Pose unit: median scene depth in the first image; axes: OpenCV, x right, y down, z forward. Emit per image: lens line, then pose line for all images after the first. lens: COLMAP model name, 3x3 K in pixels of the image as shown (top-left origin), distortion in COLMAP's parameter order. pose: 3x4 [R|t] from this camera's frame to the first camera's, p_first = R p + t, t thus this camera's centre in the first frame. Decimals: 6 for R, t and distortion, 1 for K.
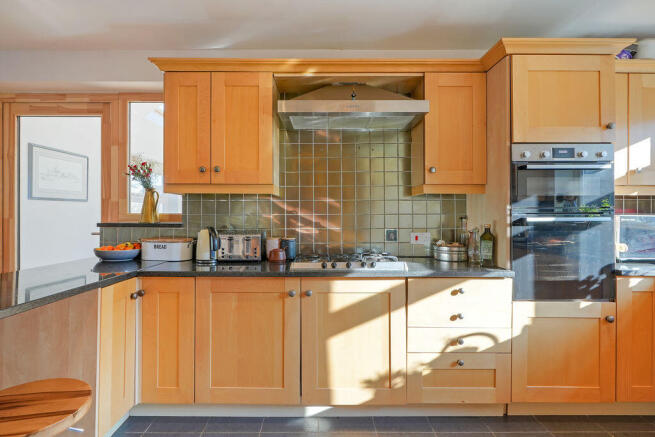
lens RADIAL K [[292.9, 0, 323.8], [0, 292.9, 216.4], [0, 0, 1]] dist [-0.000385, -0.000093]
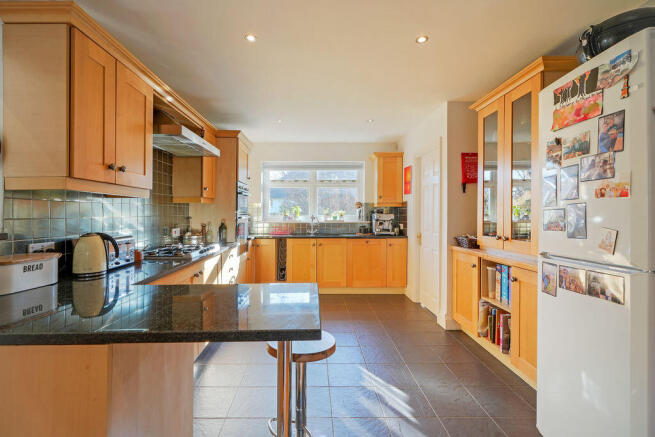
lens RADIAL K [[292.9, 0, 323.8], [0, 292.9, 216.4], [0, 0, 1]] dist [-0.000385, -0.000093]
pose [[-0.025619, -0.006949, 0.999648, -1.266078], [0.013690, 0.999880, 0.007301, -0.007098], [-0.999578, 0.013872, -0.025521, 0.375262]]
